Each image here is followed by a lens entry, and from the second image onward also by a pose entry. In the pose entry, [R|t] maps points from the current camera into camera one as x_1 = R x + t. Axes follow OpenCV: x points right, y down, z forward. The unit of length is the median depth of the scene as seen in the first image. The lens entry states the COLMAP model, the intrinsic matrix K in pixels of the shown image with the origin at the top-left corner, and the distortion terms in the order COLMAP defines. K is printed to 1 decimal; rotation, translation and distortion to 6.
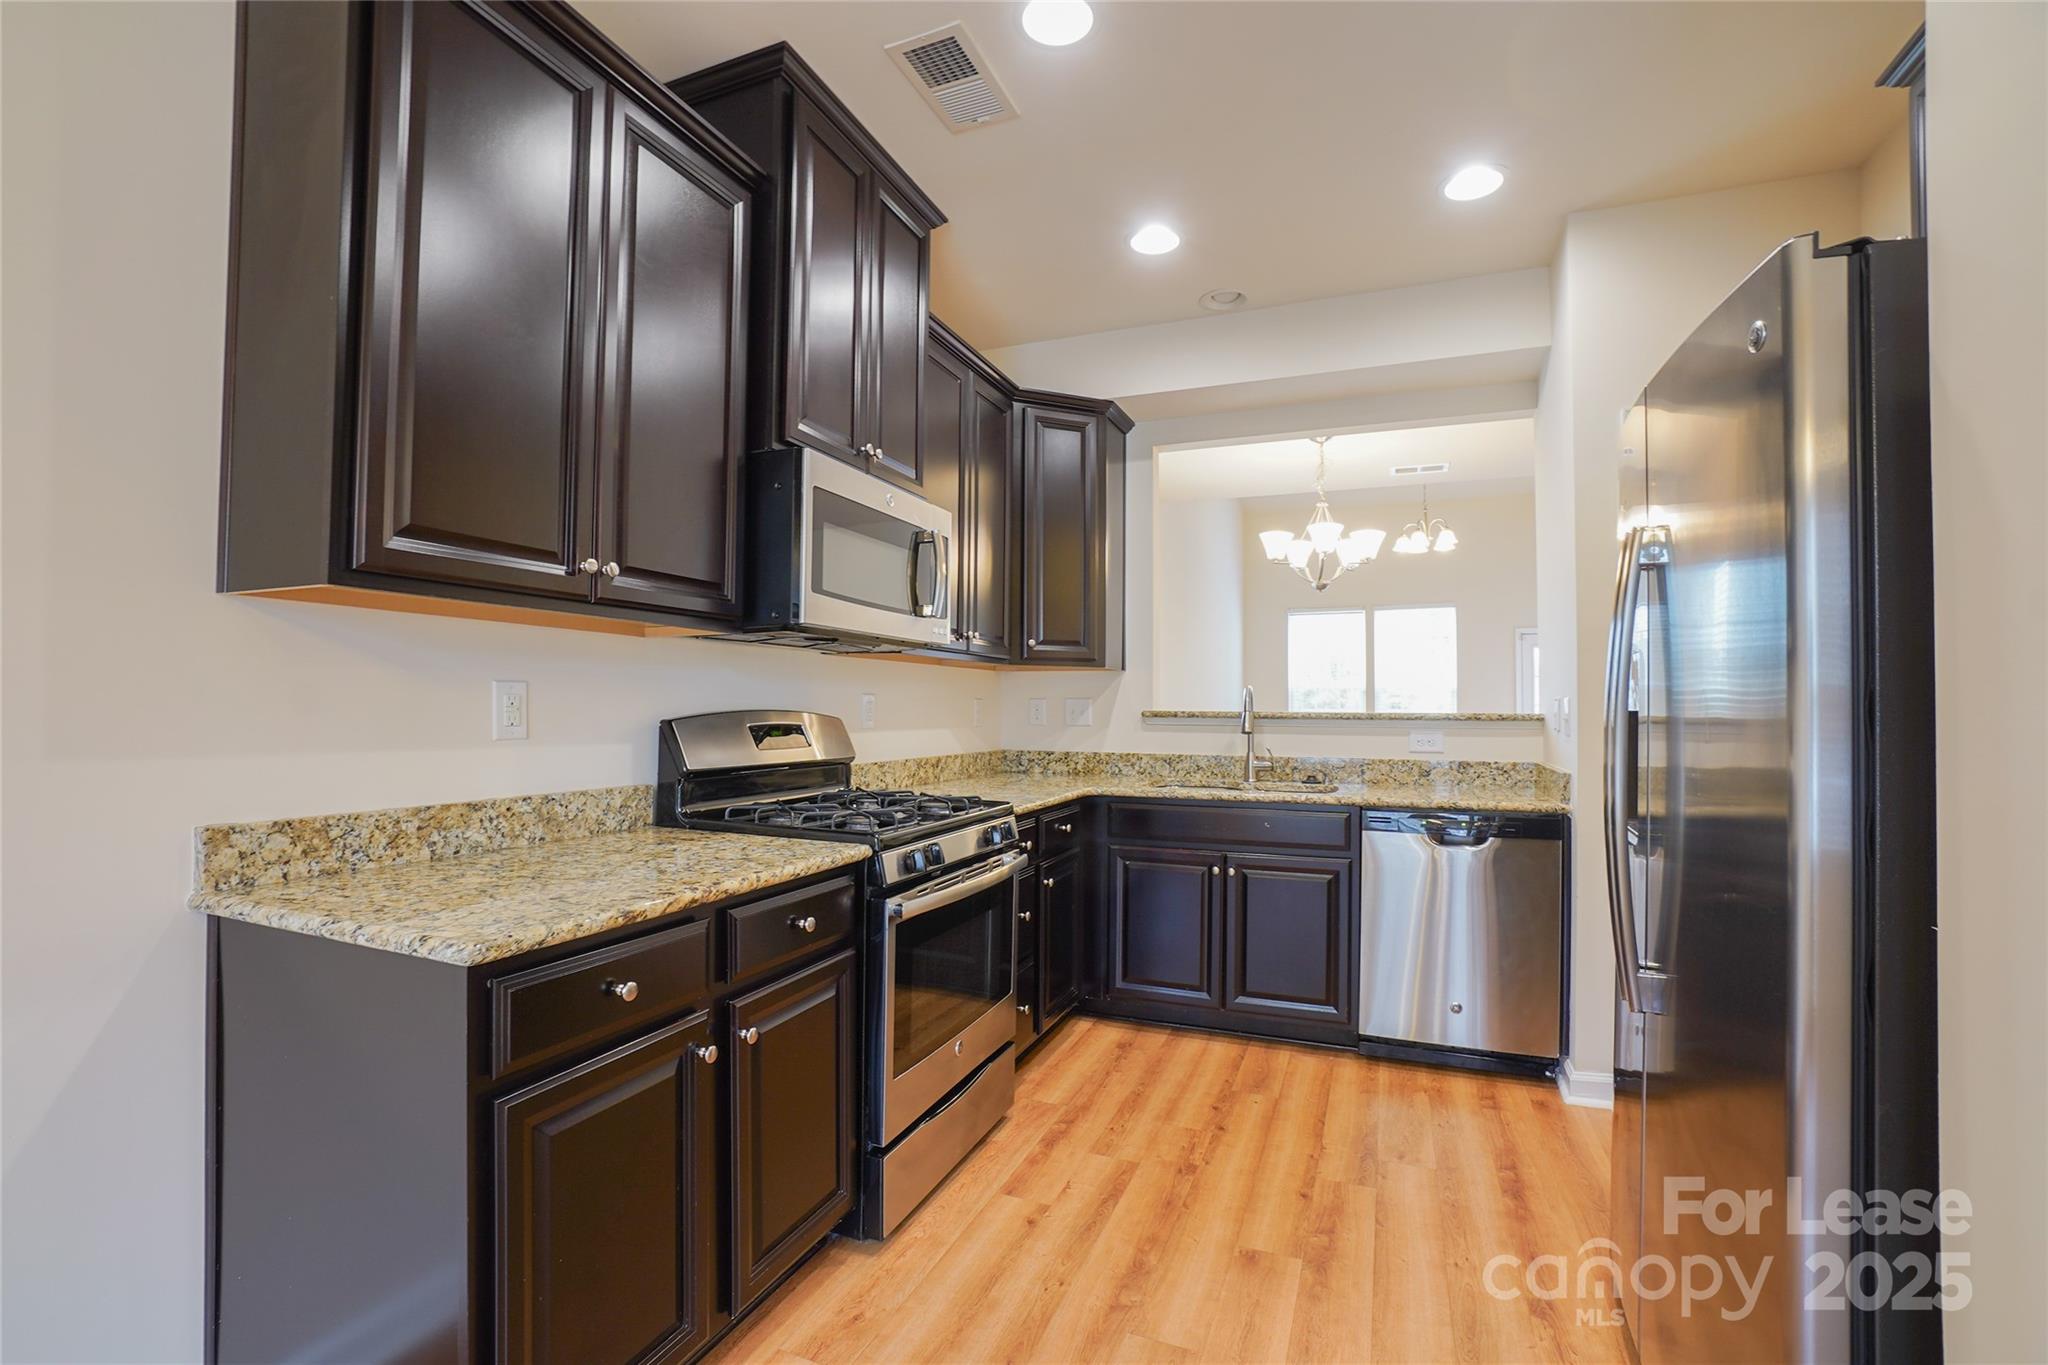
lens RADIAL K [[905.2, 0, 1008.1], [0, 905.2, 691.5], [0, 0, 1]] dist [-0.061379, 0.022529]
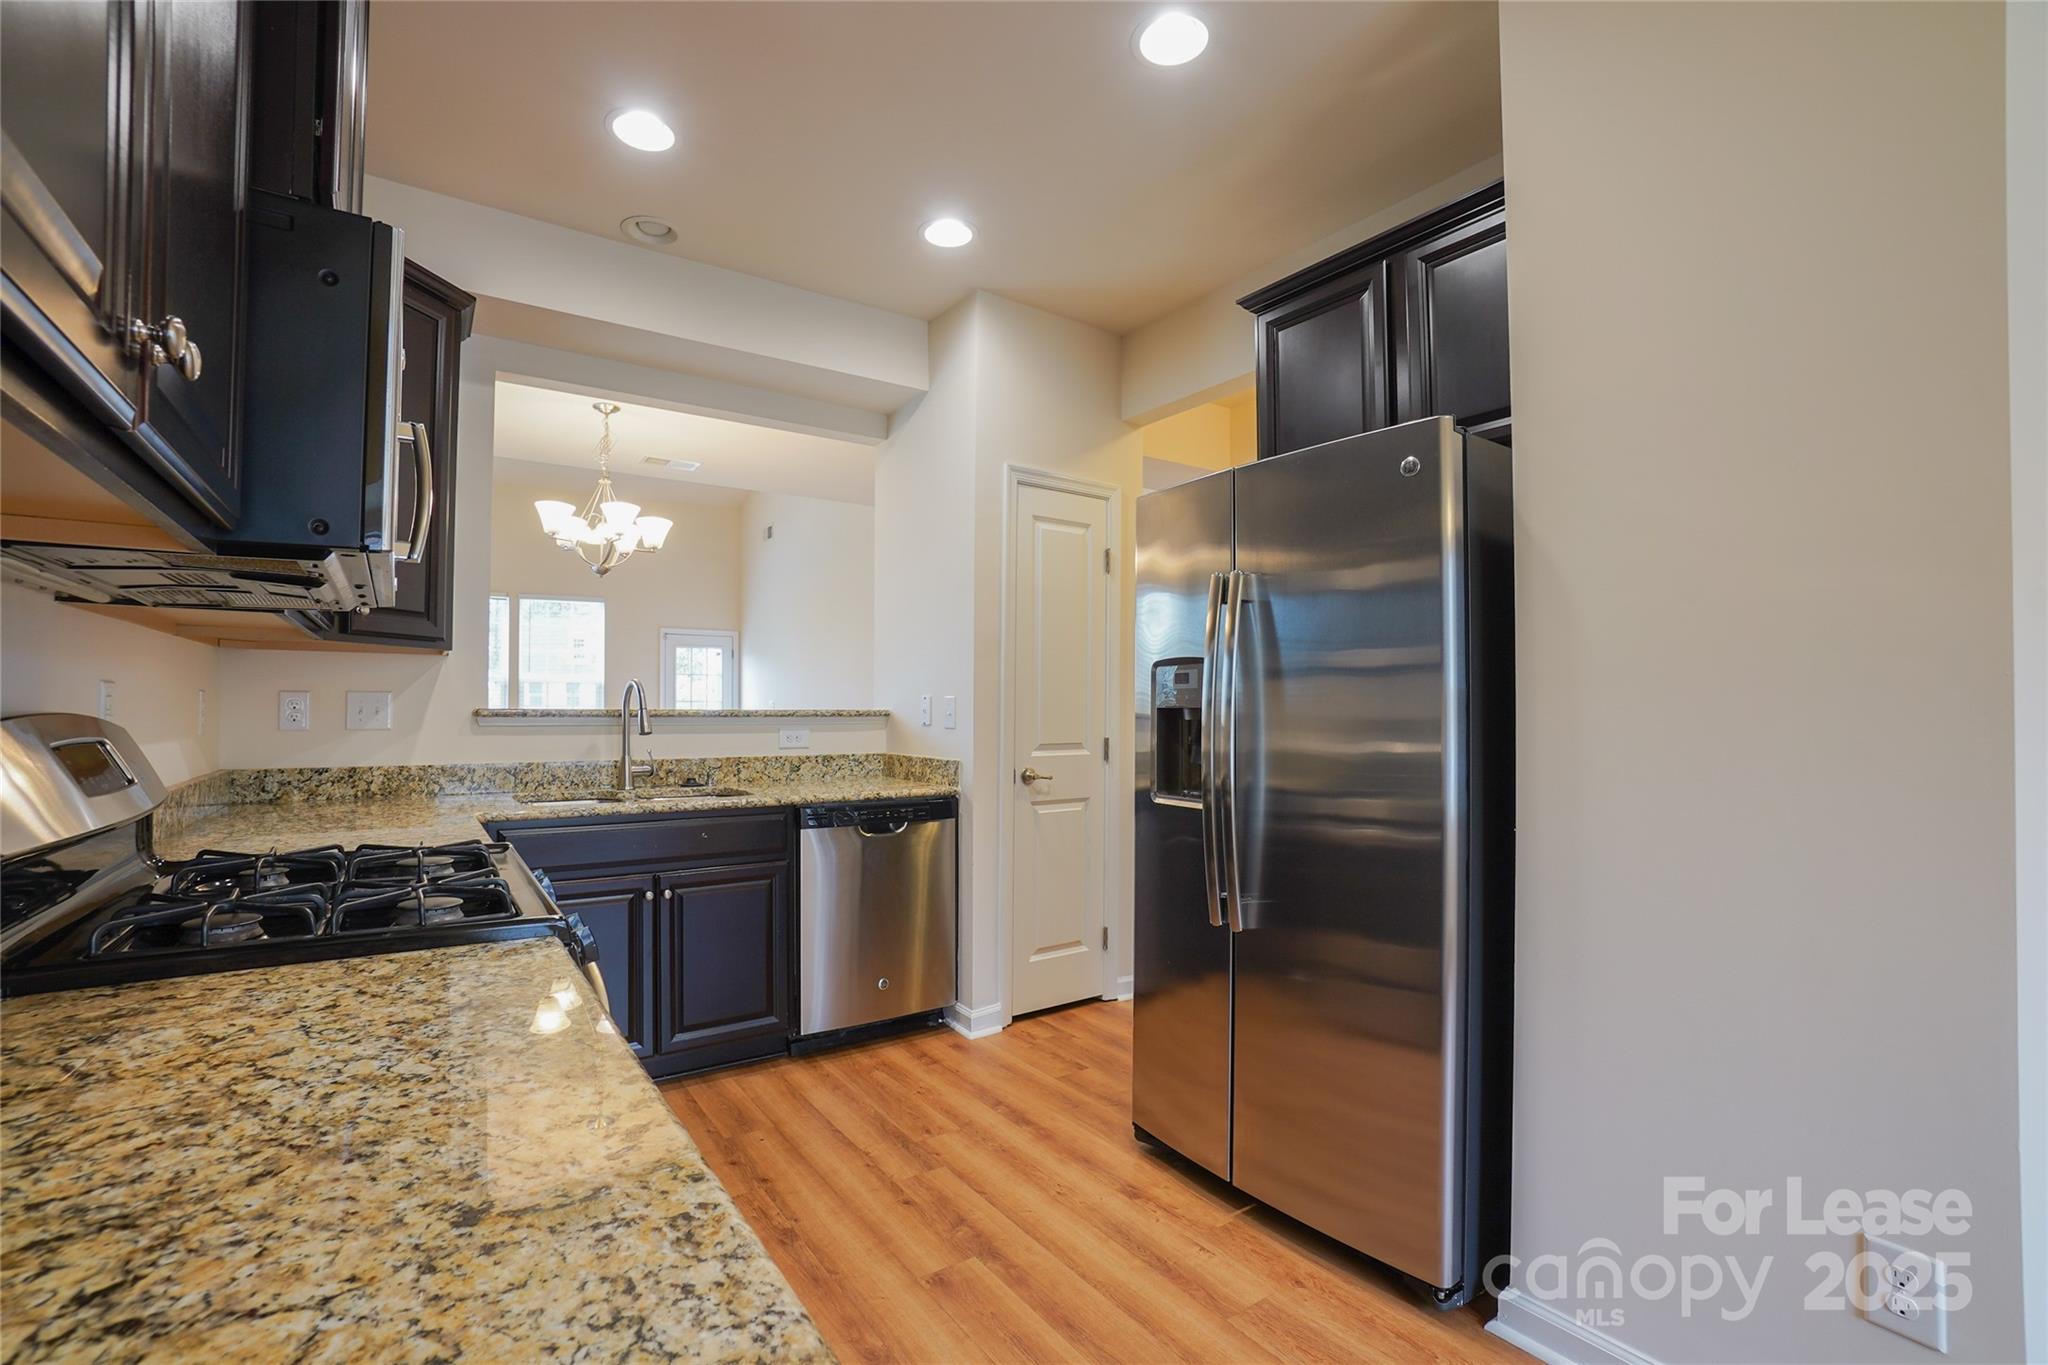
lens RADIAL K [[905.2, 0, 1008.1], [0, 905.2, 691.5], [0, 0, 1]] dist [-0.061379, 0.022529]
pose [[0.542785, 0.010219, 0.839809, -0.280793], [-0.014759, 0.999888, -0.002628, 0.002148], [-0.839742, -0.010969, 0.542875, 0.241188]]
